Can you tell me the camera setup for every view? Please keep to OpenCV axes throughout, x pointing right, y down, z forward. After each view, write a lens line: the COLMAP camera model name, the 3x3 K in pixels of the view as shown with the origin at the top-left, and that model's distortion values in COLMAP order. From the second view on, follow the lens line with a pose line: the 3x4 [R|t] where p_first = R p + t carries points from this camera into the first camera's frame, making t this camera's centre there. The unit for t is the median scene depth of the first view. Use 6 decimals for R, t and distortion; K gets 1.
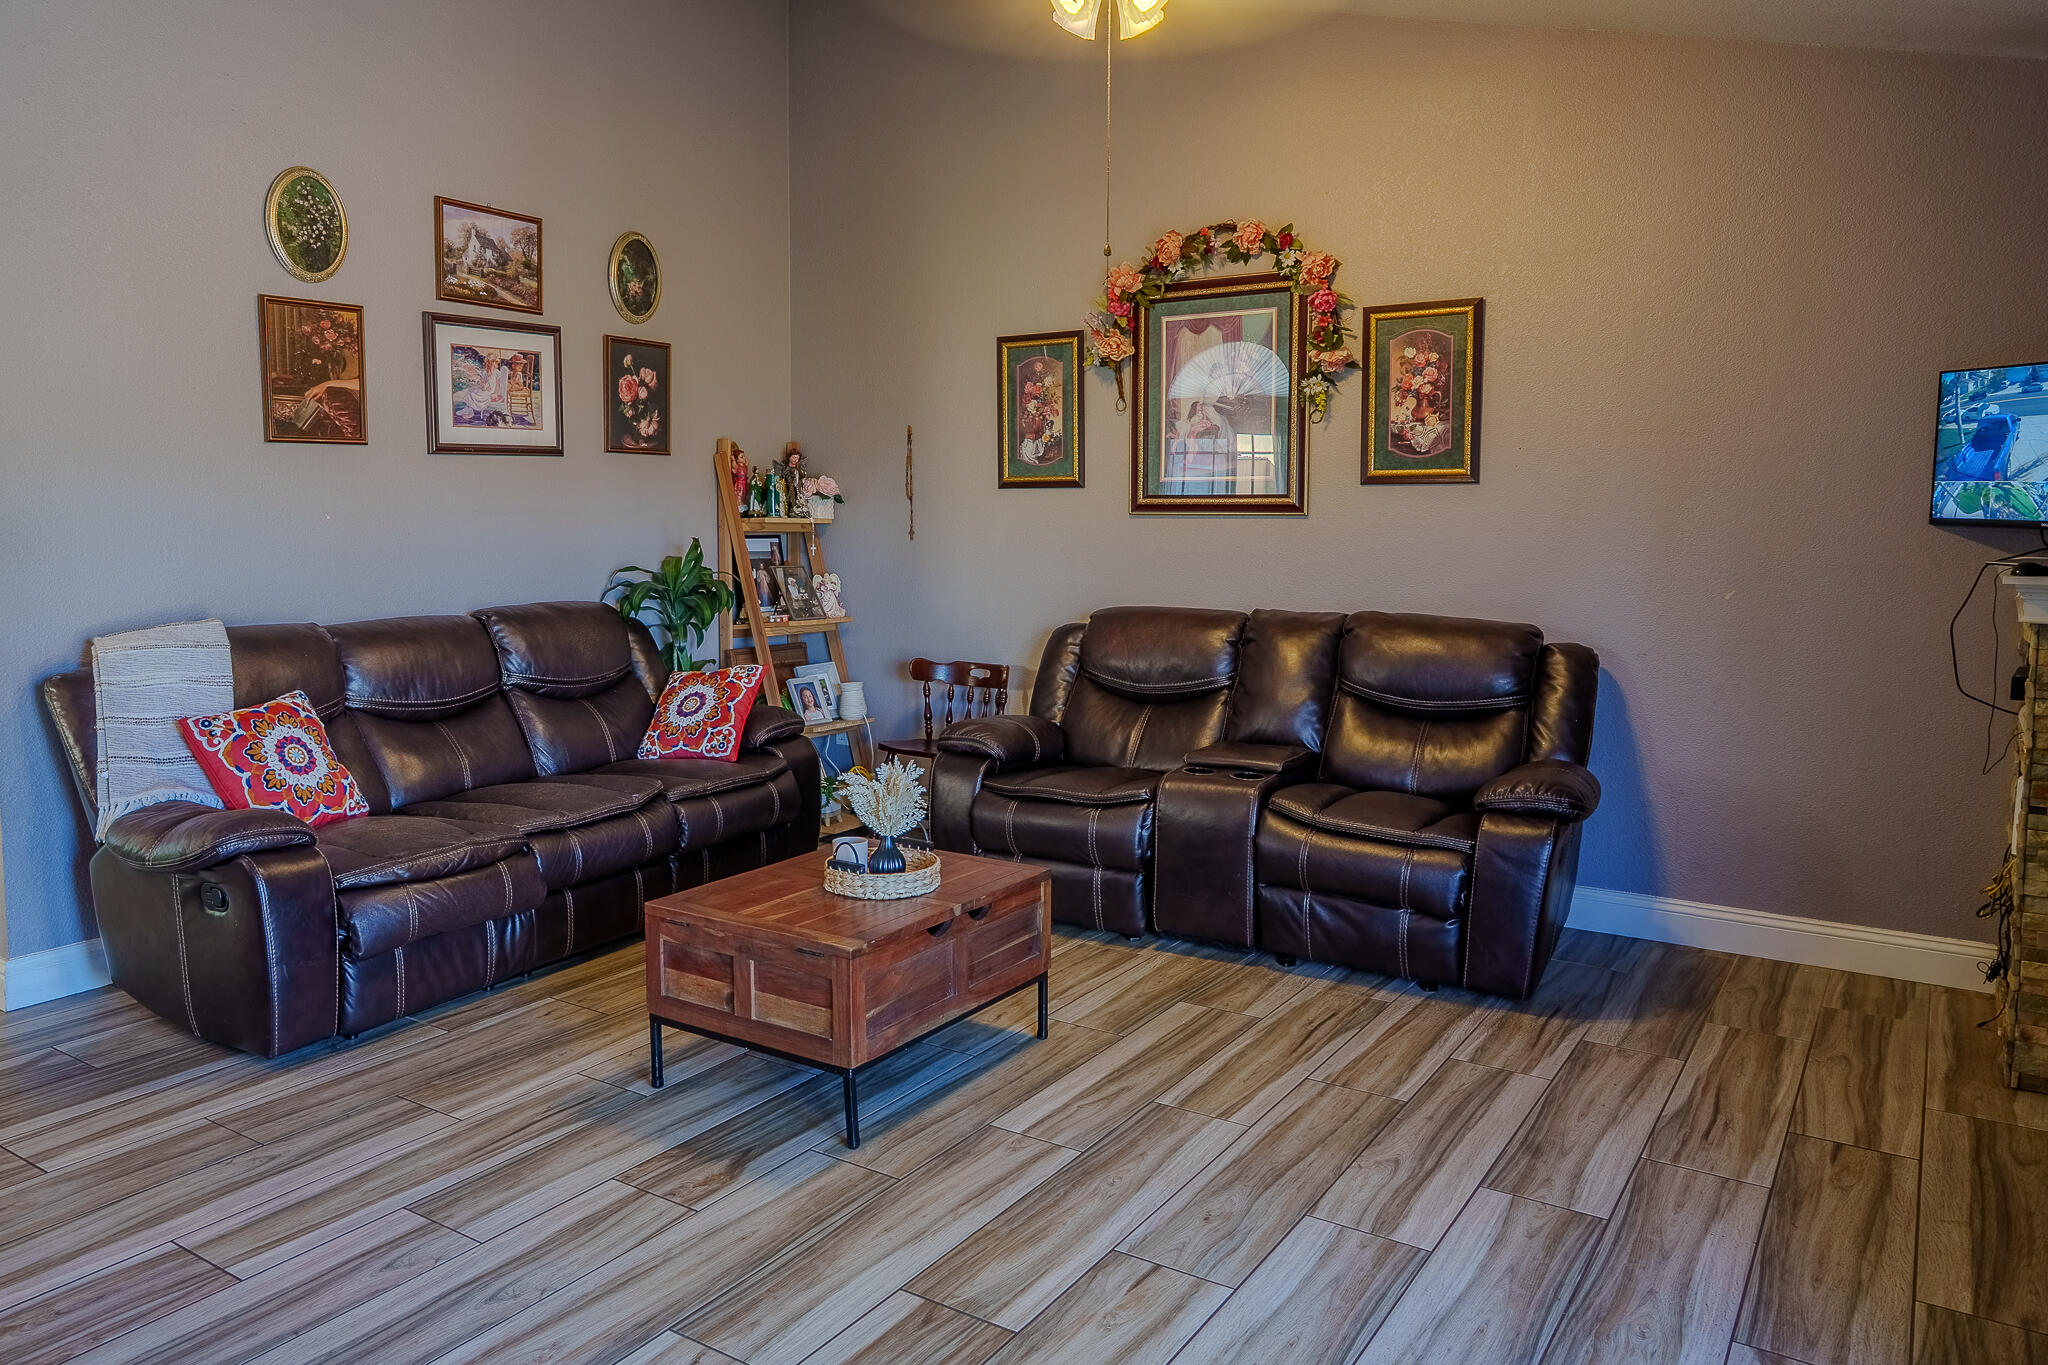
lens RADIAL K [[1431.8, 0, 955.5], [0, 1431.8, 643.2], [0, 0, 1]] dist [-0.003357, 0.002377]
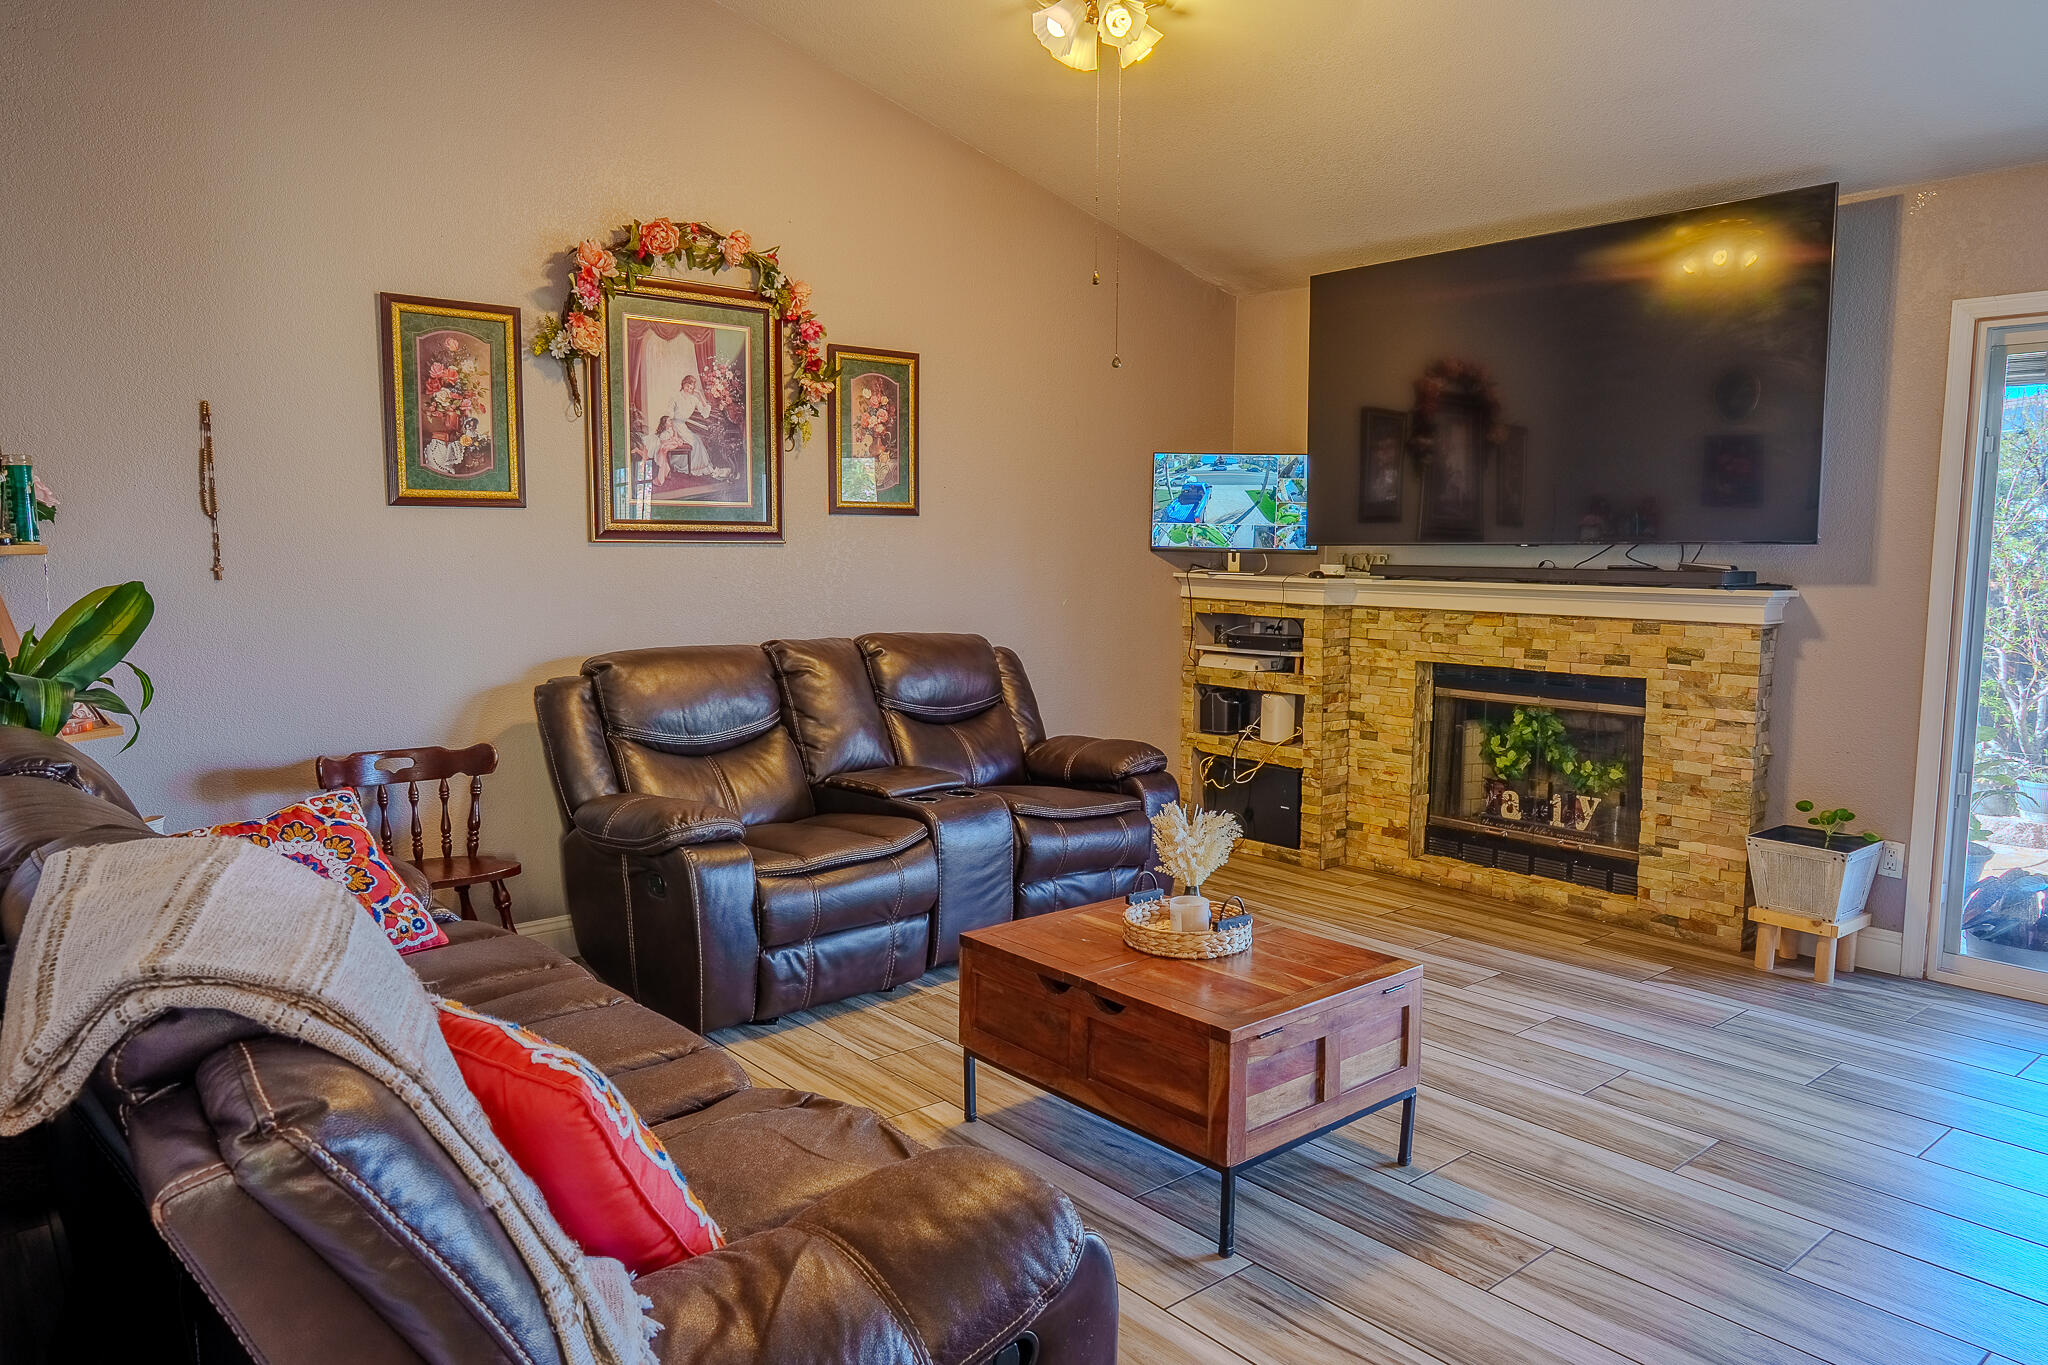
lens RADIAL K [[1360.0, 0, 1022.0], [0, 1360.0, 679.9], [0, 0, 1]] dist [-0.003096, 0.000439]
pose [[0.260810, -0.092172, 0.960980, -0.695670], [0.086256, 0.993675, 0.071898, -0.054271], [-0.961529, 0.064139, 0.267111, 0.659040]]
